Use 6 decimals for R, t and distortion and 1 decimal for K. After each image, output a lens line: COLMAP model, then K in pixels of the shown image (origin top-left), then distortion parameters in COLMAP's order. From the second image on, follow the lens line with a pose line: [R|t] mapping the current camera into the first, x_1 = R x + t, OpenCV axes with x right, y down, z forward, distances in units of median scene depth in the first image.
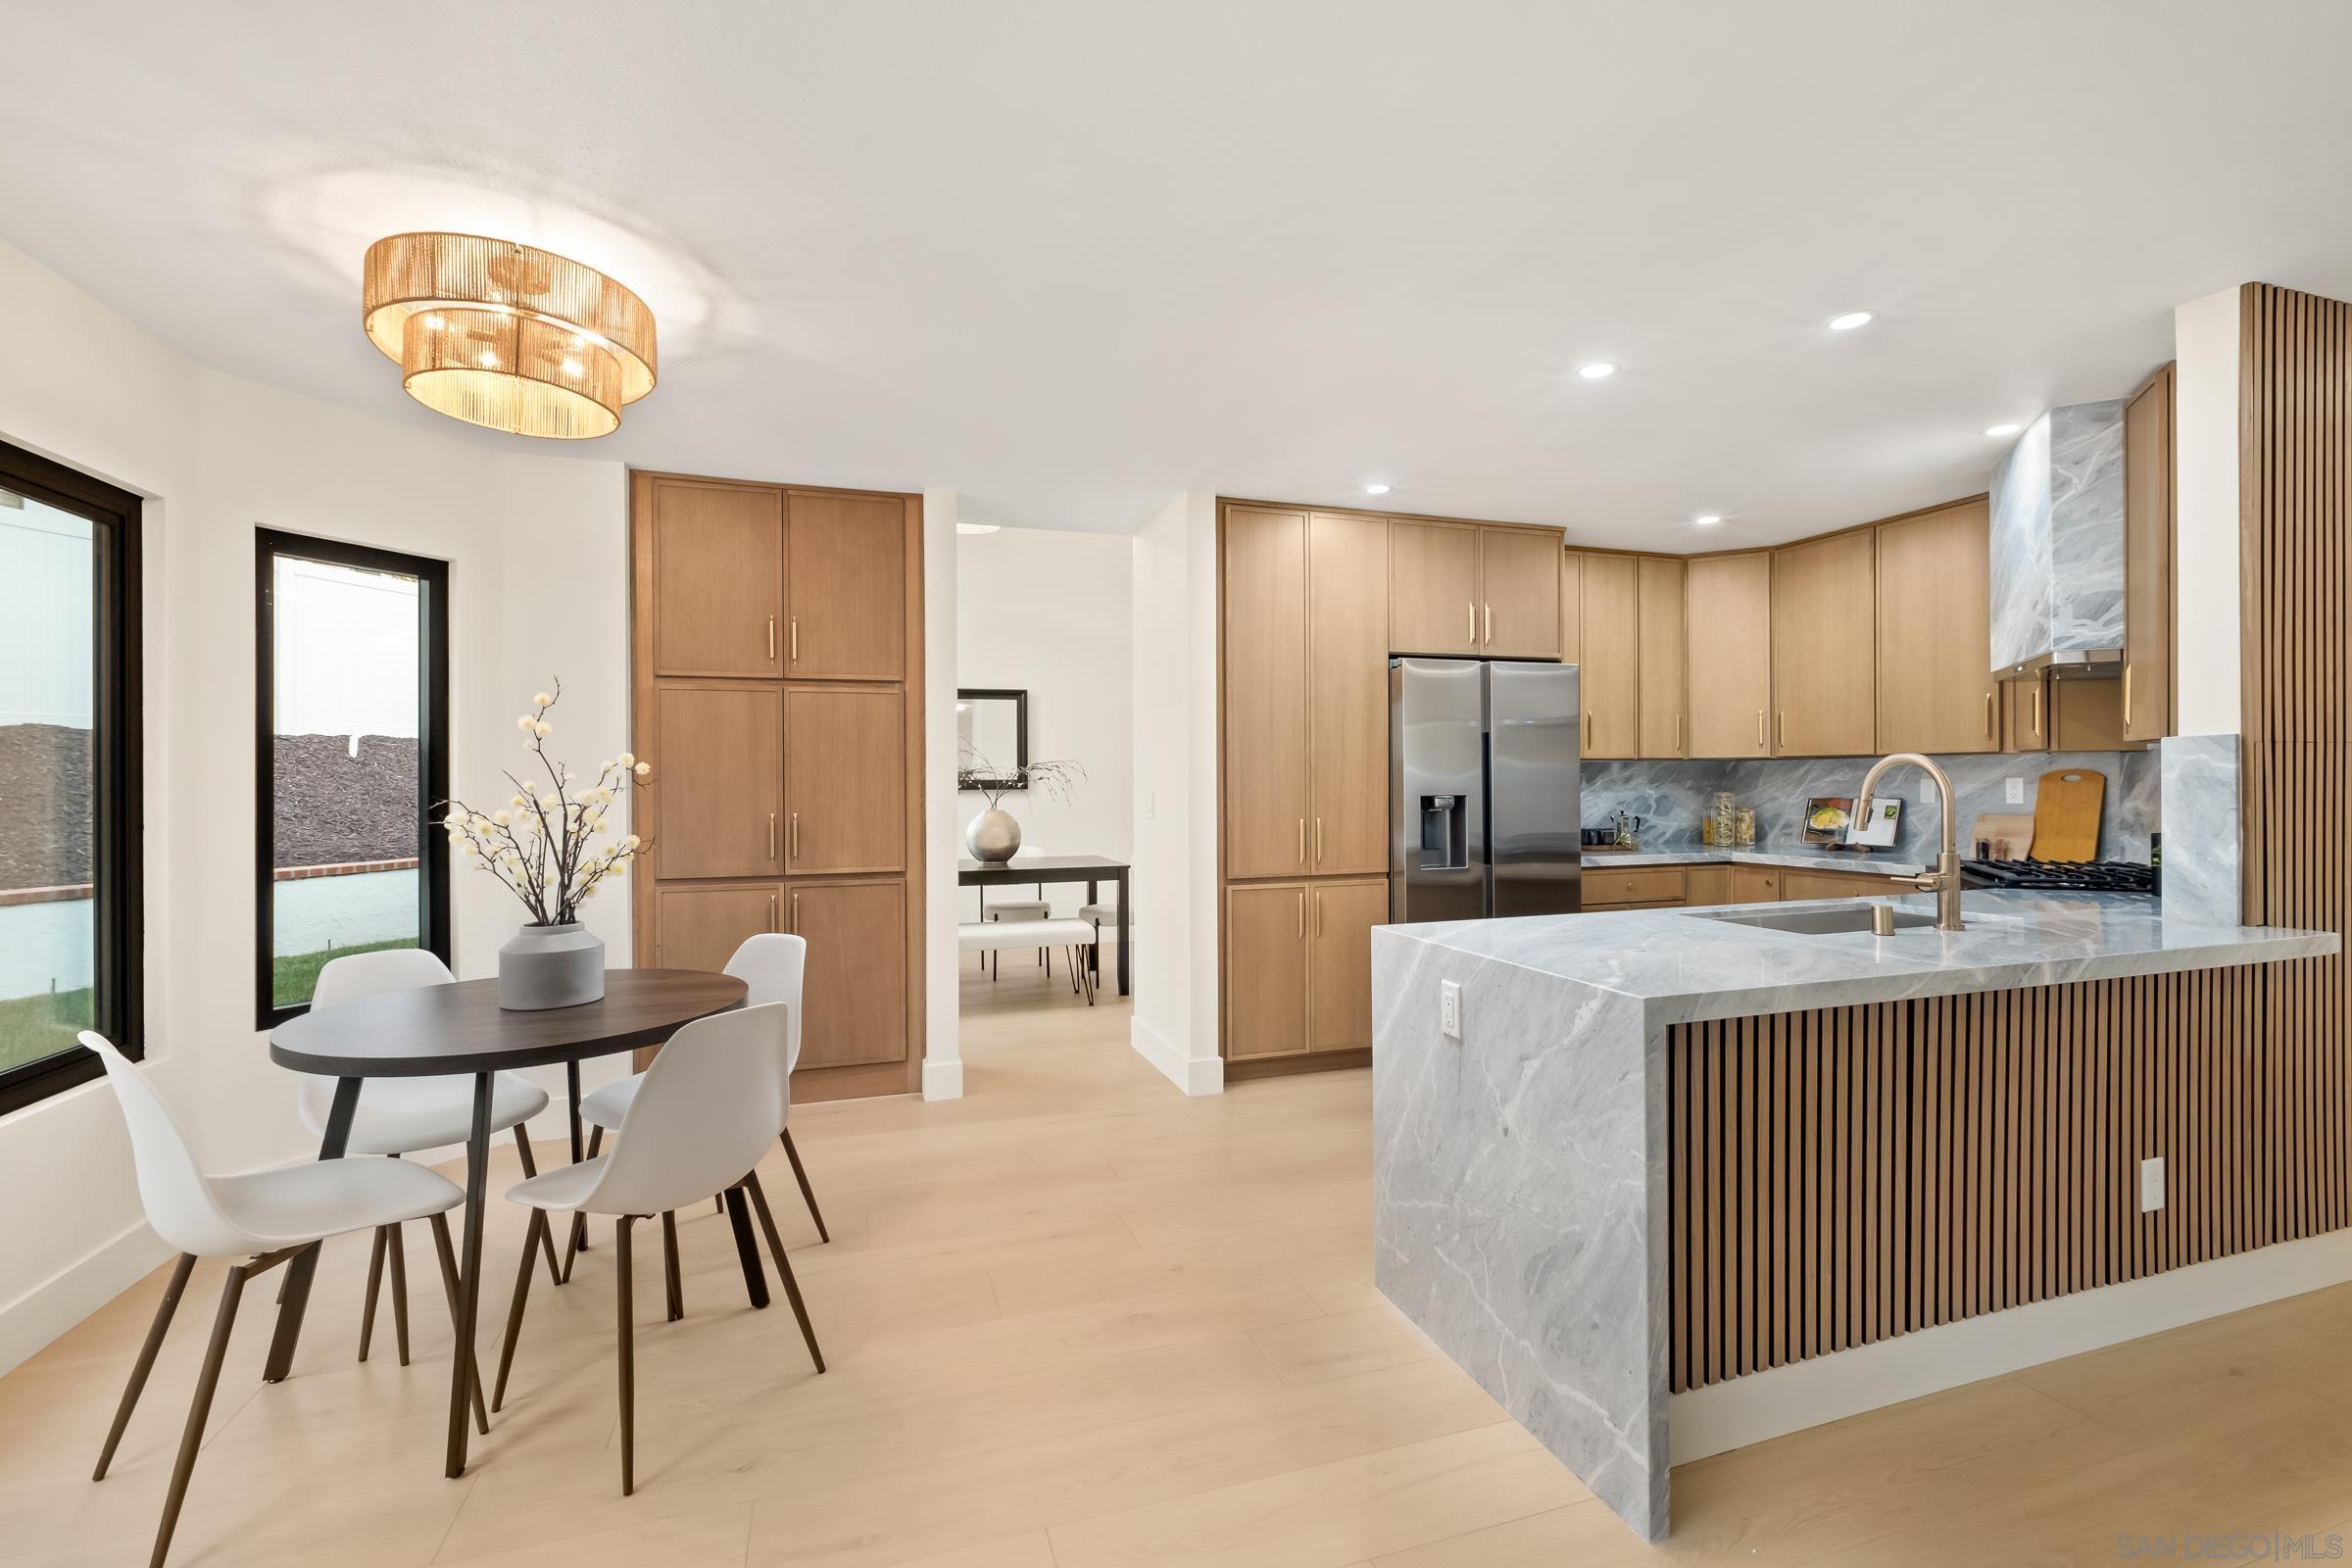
lens RADIAL K [[1001.8, 0, 1176.0], [0, 1001.8, 784.0], [0, 0, 1]] dist [-0.003884, -0.000240]
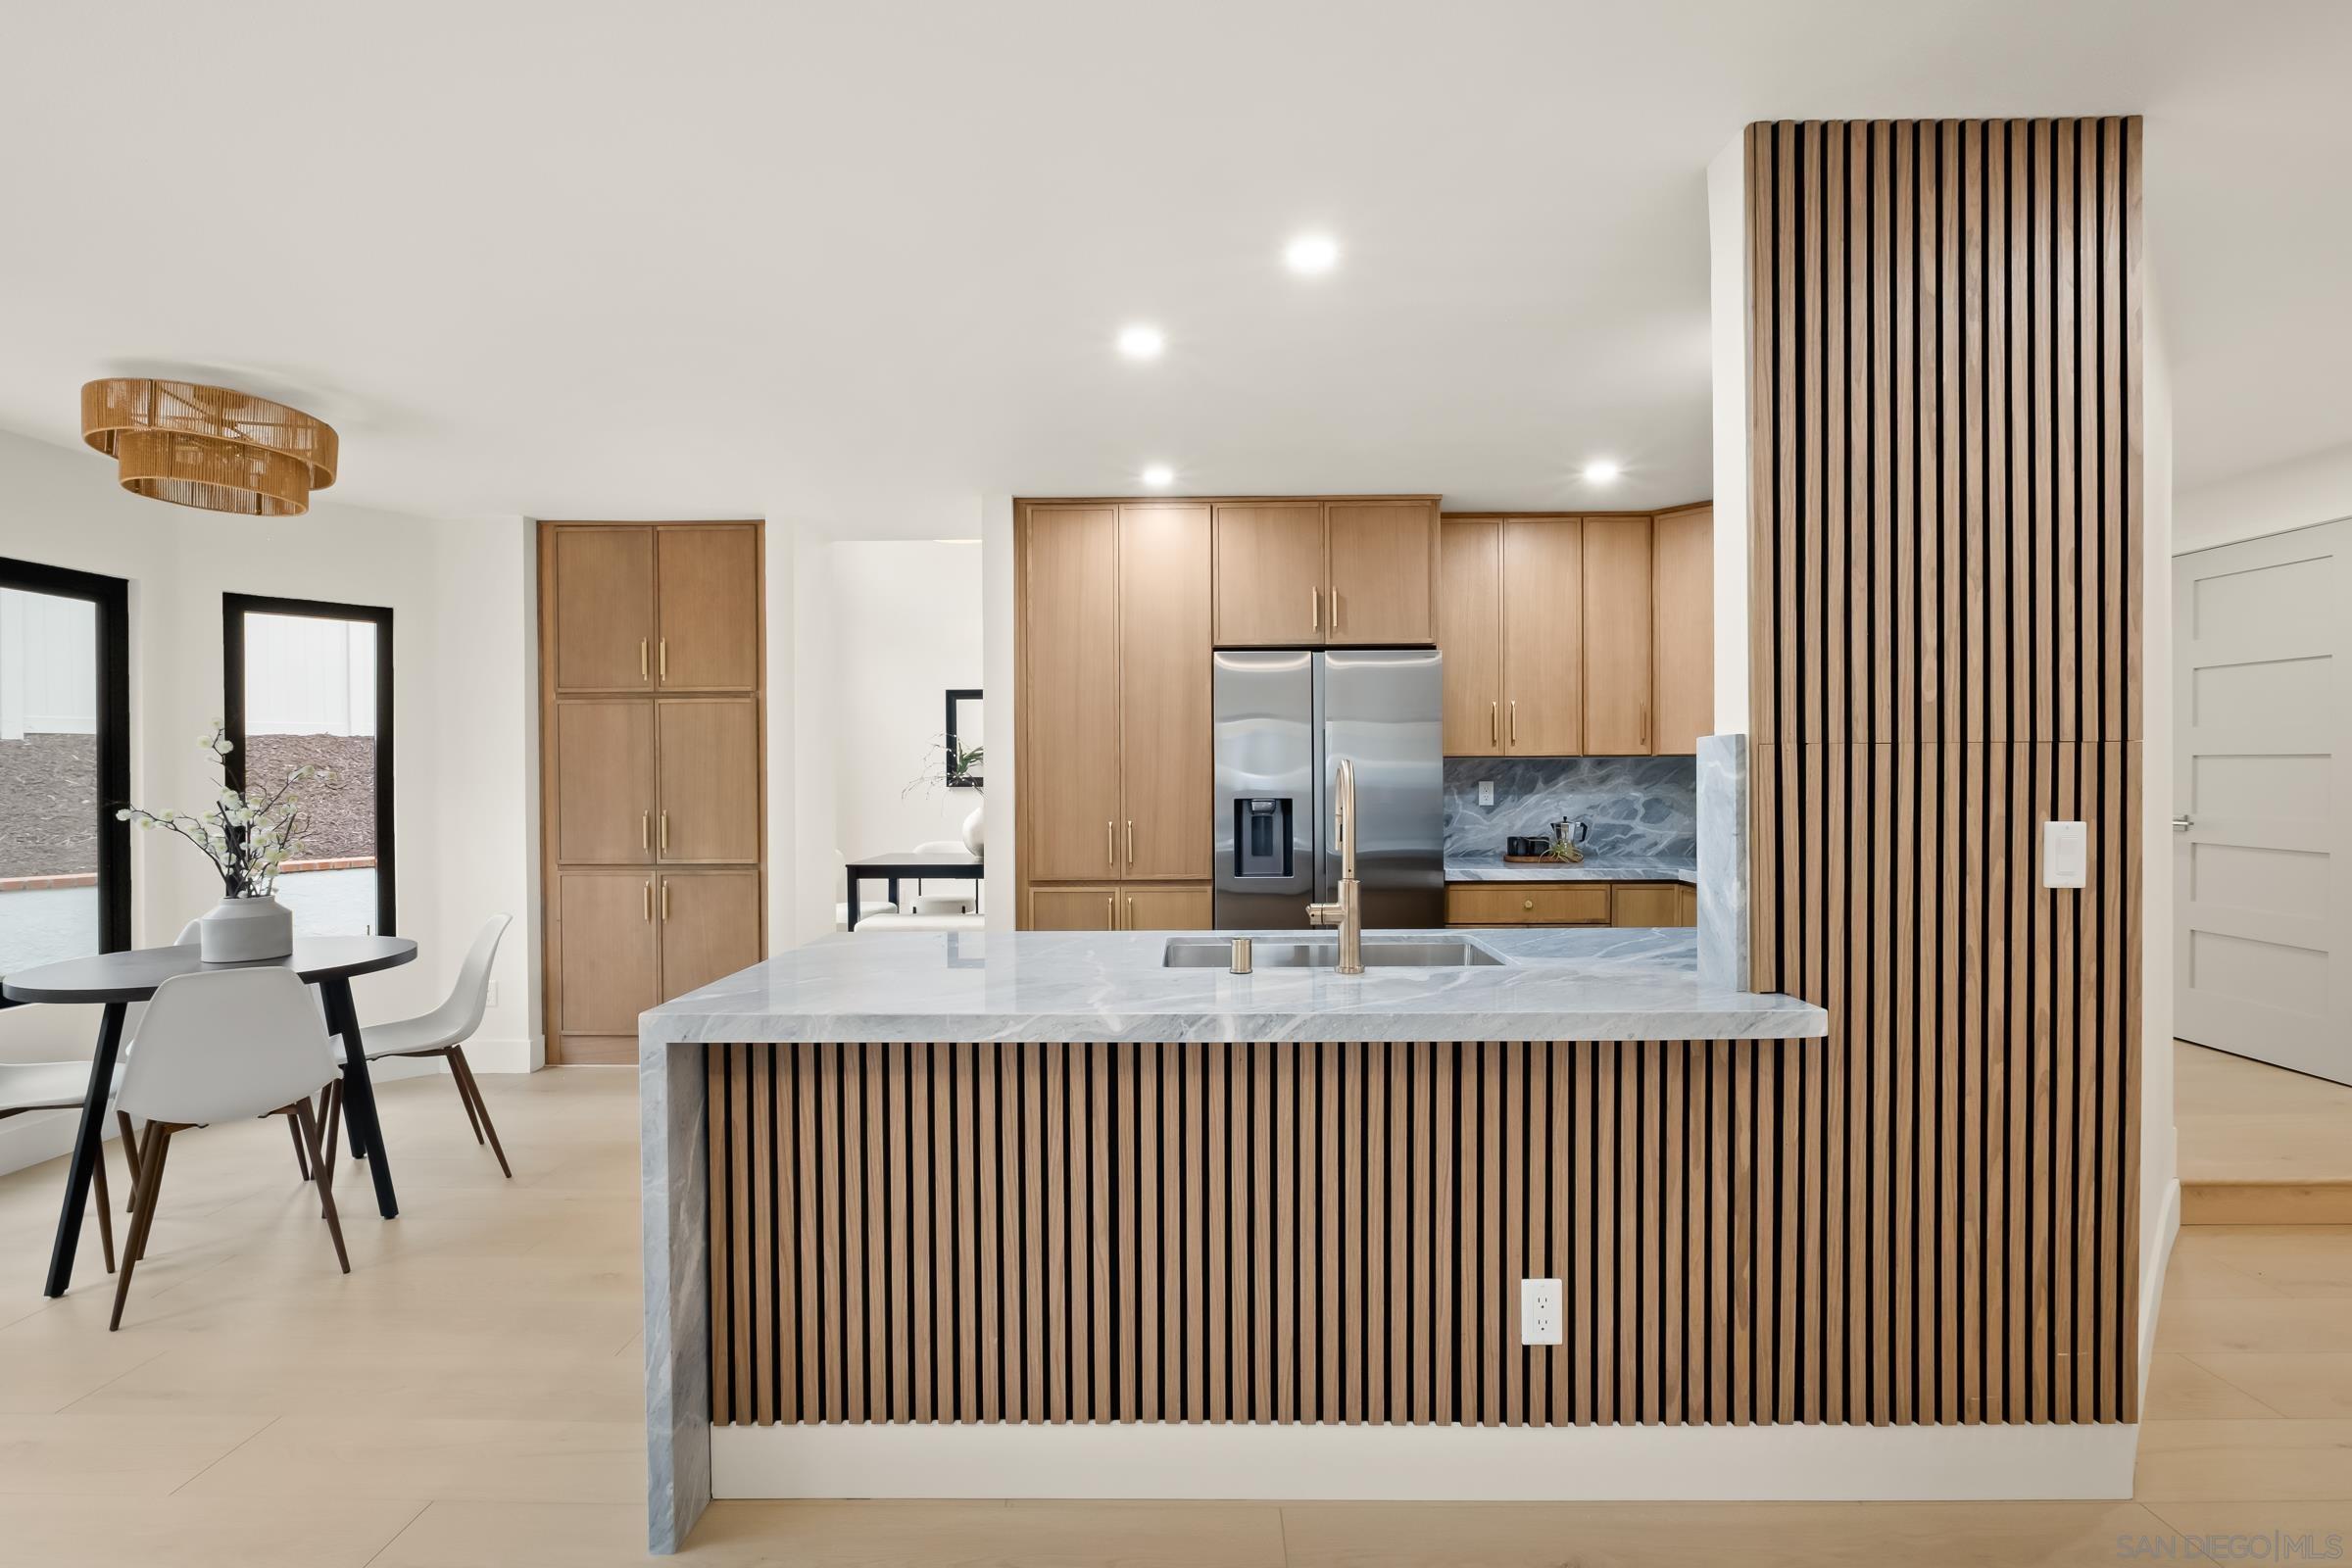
lens RADIAL K [[1030.3, 0, 1186.3], [0, 1030.3, 781.4], [0, 0, 1]] dist [-0.003507, 0.000191]
pose [[0.947195, 0.003100, -0.320642, 0.540071], [-0.000886, 0.999975, 0.007051, -0.011916], [0.320656, -0.006394, 0.947174, 0.079715]]
